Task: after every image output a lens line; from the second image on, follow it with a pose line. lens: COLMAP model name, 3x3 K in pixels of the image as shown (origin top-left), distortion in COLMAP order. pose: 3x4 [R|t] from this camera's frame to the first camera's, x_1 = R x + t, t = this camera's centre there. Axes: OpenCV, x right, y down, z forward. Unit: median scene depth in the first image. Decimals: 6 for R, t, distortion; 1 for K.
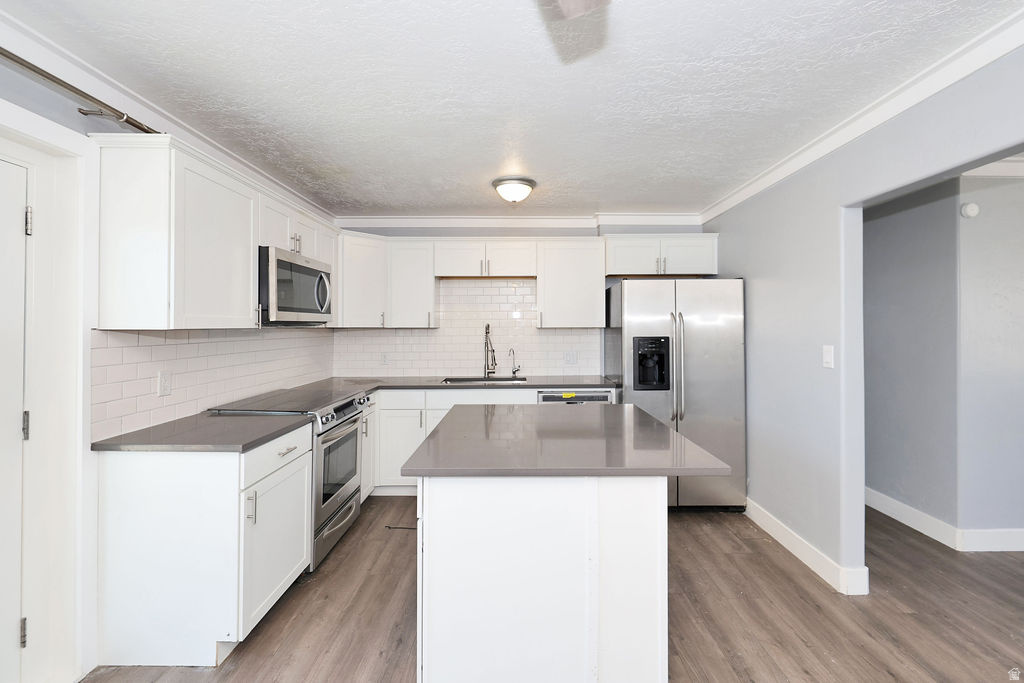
lens RADIAL K [[436.6, 0, 514.0], [0, 436.6, 327.6], [0, 0, 1]] dist [0.002204, 0.000472]
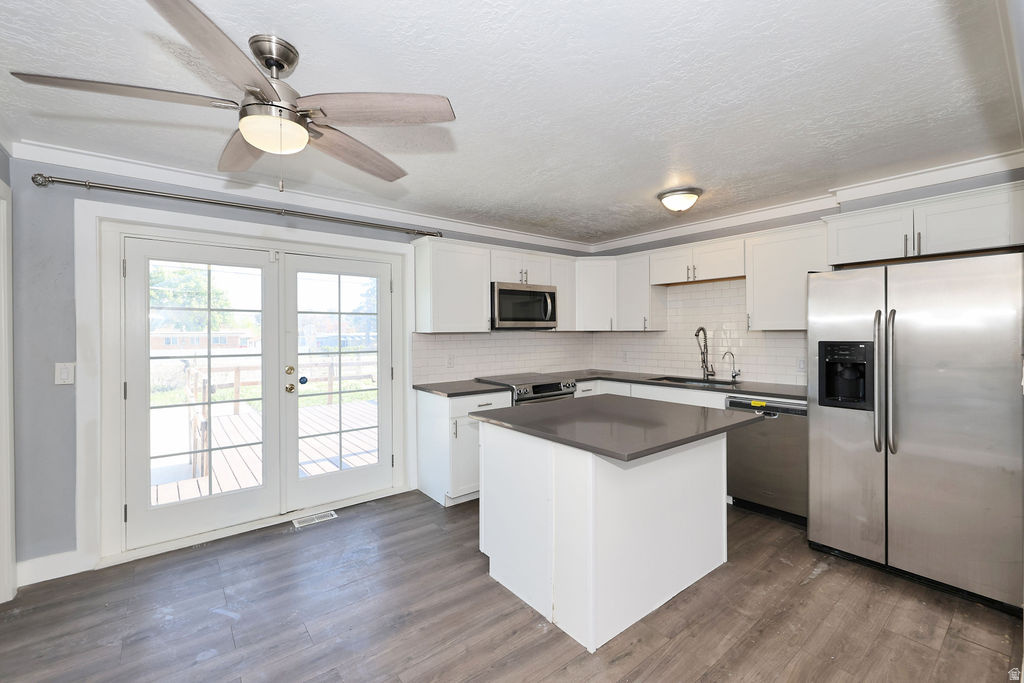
lens RADIAL K [[436.6, 0, 511.8], [0, 436.6, 334.3], [0, 0, 1]] dist [0.002204, 0.000472]
pose [[0.621512, 0.003476, -0.783397, 0.564342], [0.005817, 0.999942, 0.009052, -0.003008], [0.783383, -0.010183, 0.621456, 0.023630]]
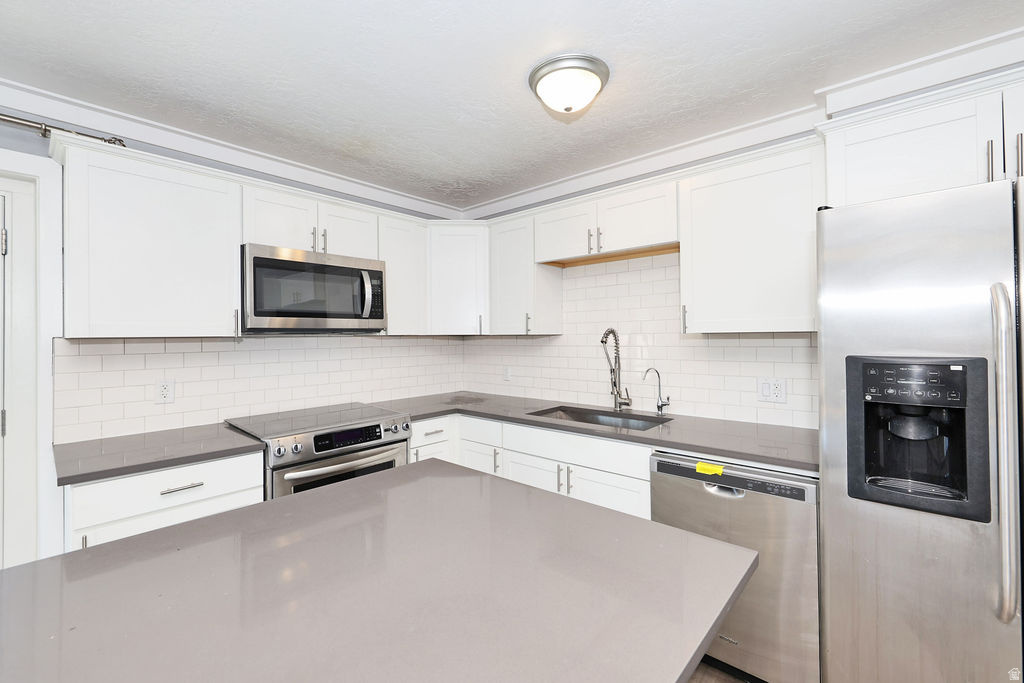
lens RADIAL K [[436.6, 0, 510.1], [0, 436.6, 331.8], [0, 0, 1]] dist [0.002204, 0.000472]
pose [[0.745369, -0.009641, -0.666582, 0.311967], [0.005700, 0.999951, -0.008088, 0.001763], [0.666627, 0.002229, 0.745388, 0.517582]]
